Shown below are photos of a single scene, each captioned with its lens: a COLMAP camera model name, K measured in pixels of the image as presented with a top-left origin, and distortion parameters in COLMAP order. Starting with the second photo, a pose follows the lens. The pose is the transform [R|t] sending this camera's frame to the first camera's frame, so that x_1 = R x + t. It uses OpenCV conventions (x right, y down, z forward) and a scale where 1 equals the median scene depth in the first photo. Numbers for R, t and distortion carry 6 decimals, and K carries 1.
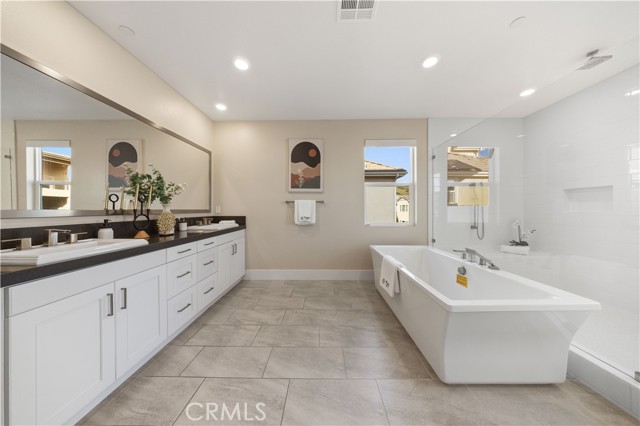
lens RADIAL K [[186.3, 0, 319.4], [0, 186.3, 211.2], [0, 0, 1]] dist [-0.005064, 0.000052]
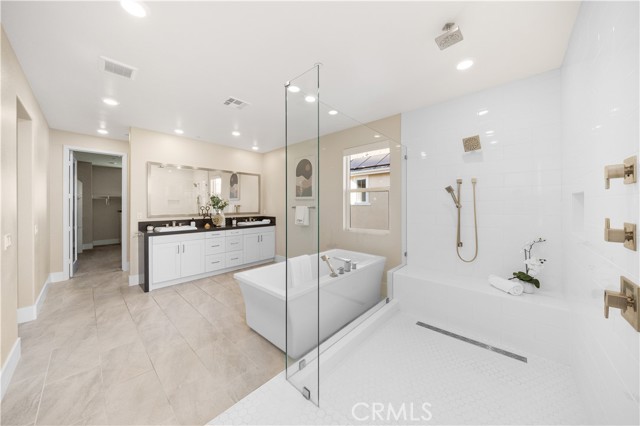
lens RADIAL K [[211.2, 0, 316.6], [0, 211.2, 208.0], [0, 0, 1]] dist [0.000346, 0.000164]
pose [[0.752903, 0.010762, -0.658044, 0.939529], [-0.007583, 0.999942, 0.007678, -0.058823], [0.658088, -0.000791, 0.752941, -0.010379]]
